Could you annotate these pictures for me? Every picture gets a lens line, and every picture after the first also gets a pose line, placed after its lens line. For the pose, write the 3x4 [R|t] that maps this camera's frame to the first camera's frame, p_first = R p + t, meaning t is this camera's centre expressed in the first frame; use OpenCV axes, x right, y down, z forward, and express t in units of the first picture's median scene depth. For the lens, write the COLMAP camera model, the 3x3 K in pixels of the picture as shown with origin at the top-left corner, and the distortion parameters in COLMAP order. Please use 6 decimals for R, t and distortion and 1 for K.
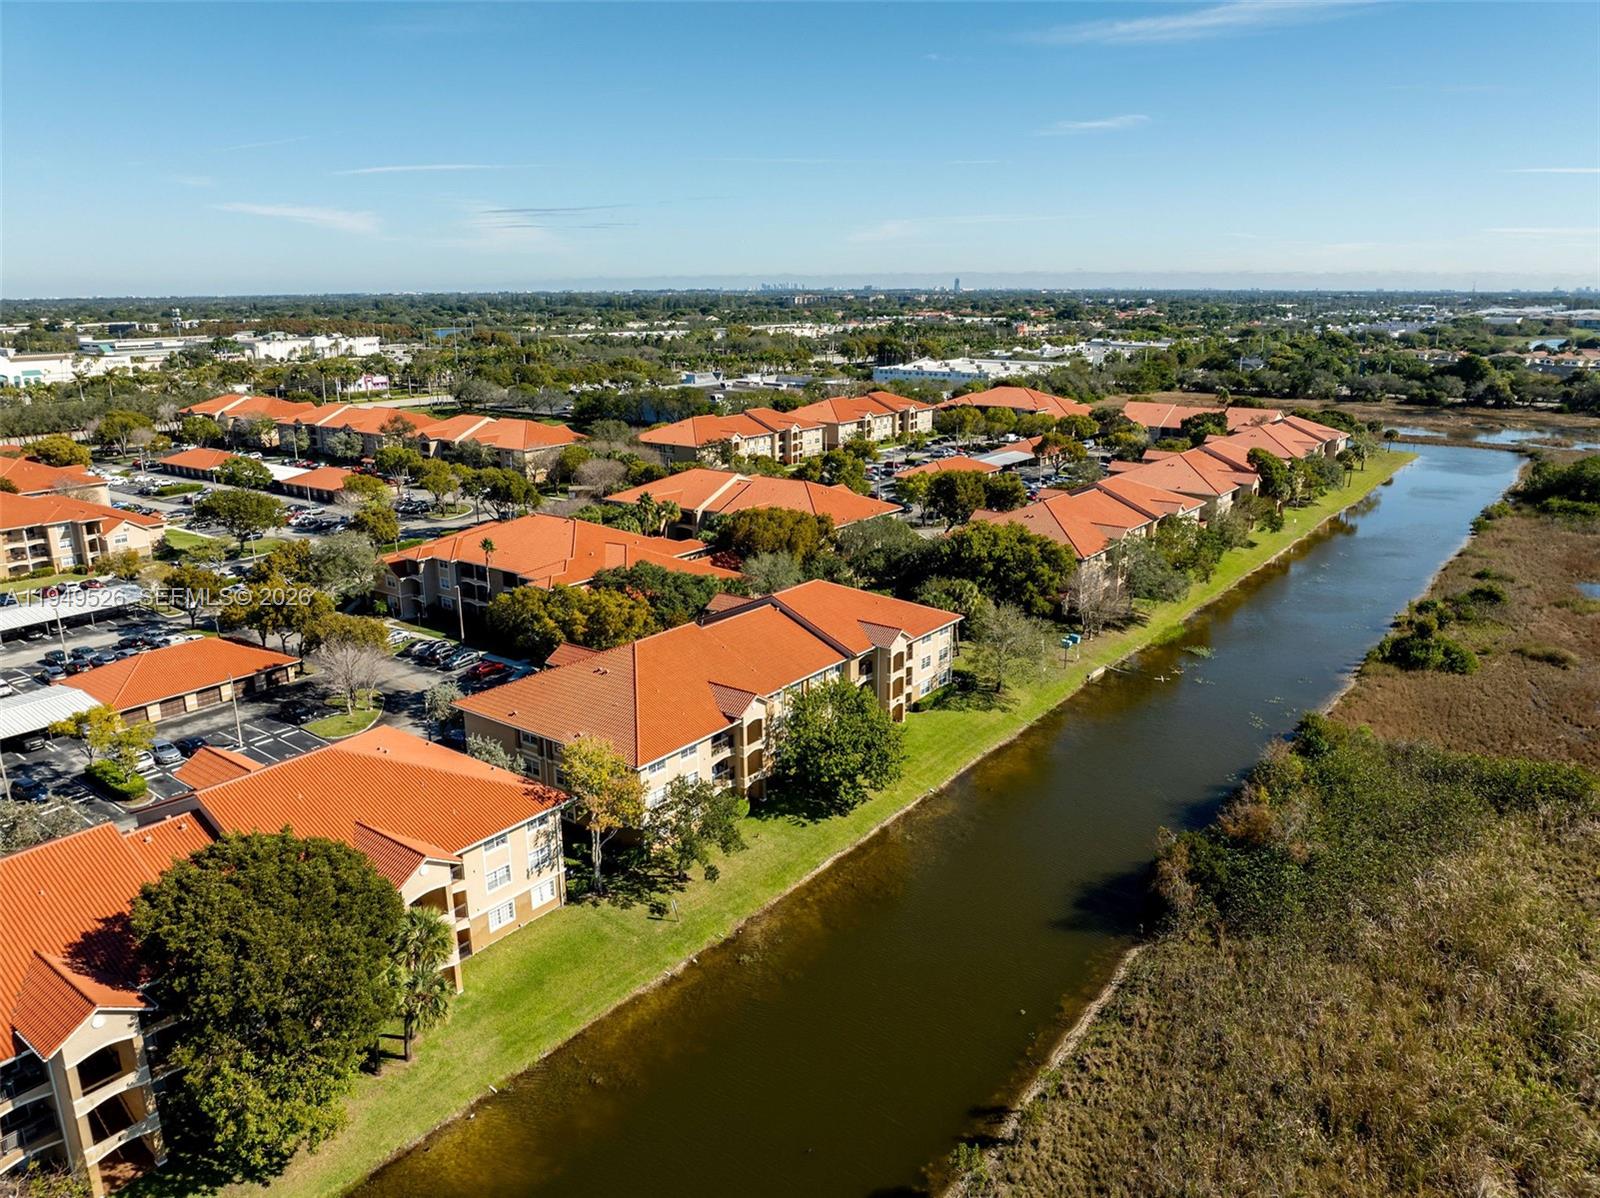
lens RADIAL K [[1131.3, 0, 850.5], [0, 1131.3, 567.6], [0, 0, 1]] dist [-0.036772, -0.003847]
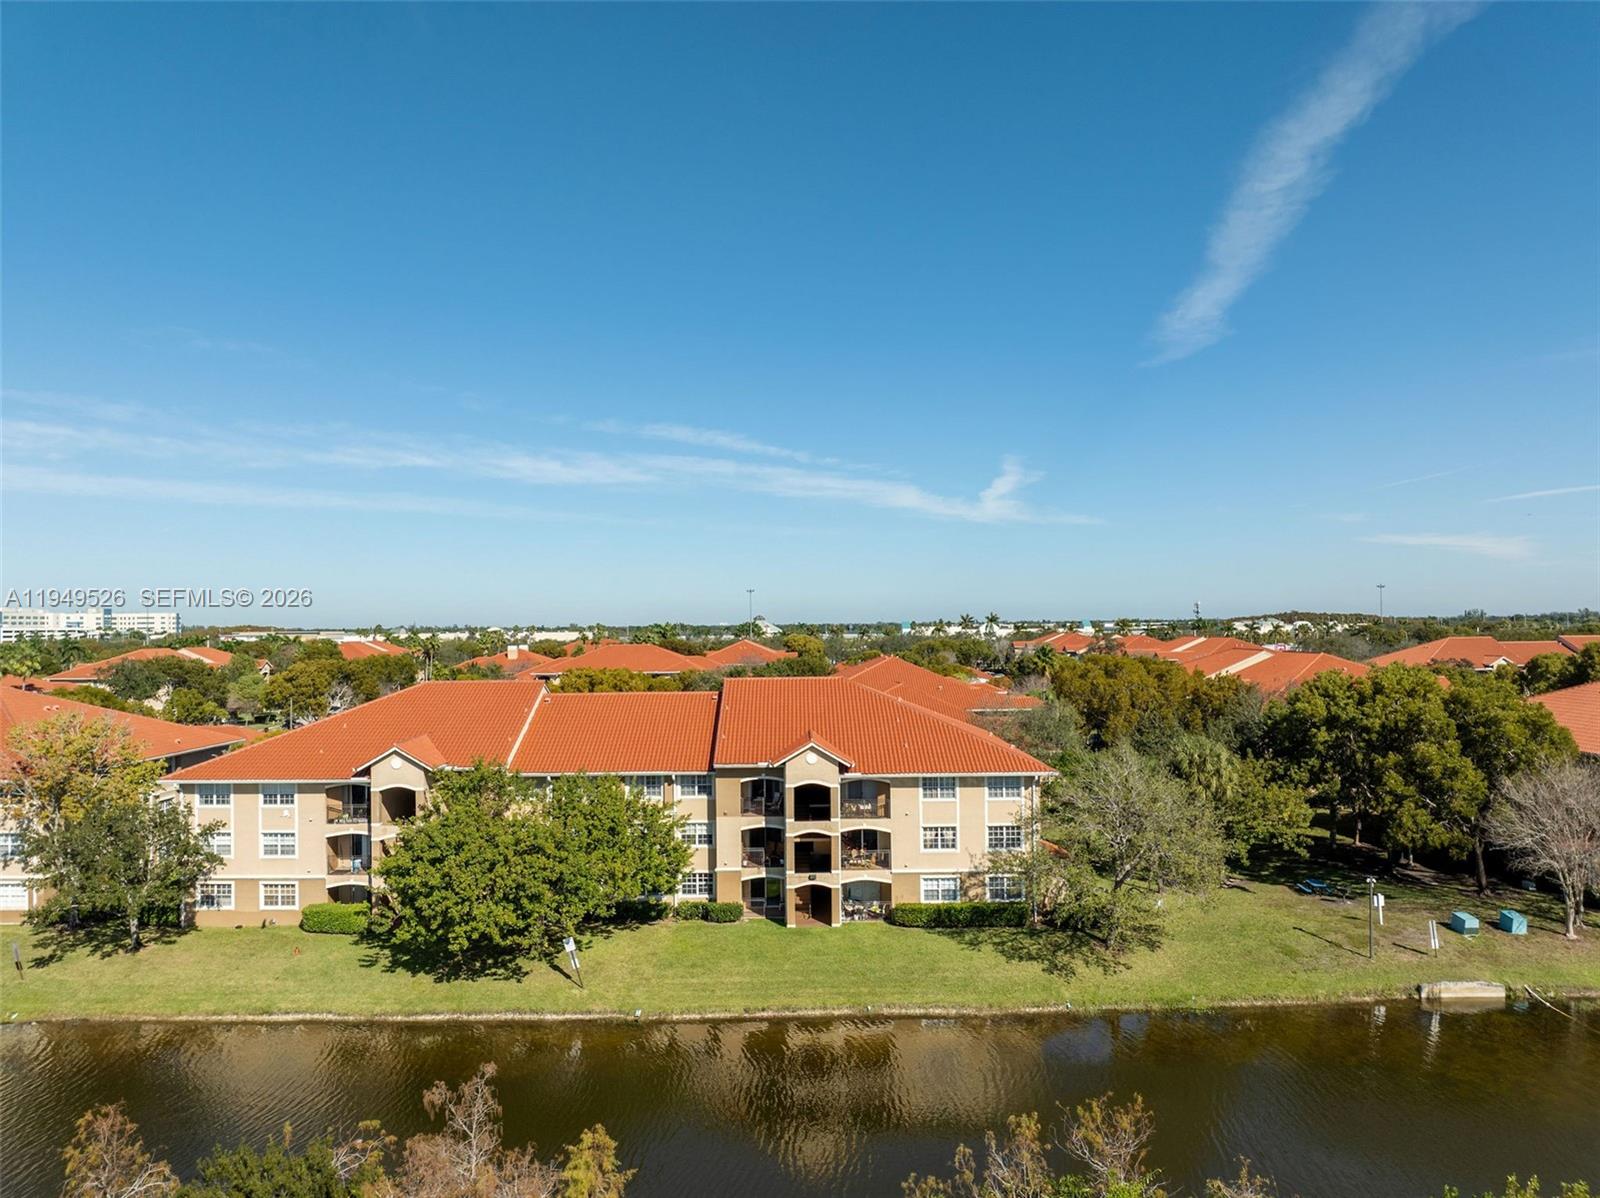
lens RADIAL K [[1133.0, 0, 800.0], [0, 1133.0, 599.0], [0, 0, 1]] dist [-0.041628, 0.008479]
pose [[0.581218, -0.022825, -0.813428, 0.394067], [-0.179824, 0.971292, -0.155744, 0.059385], [0.793631, 0.236795, 0.560427, 0.534978]]
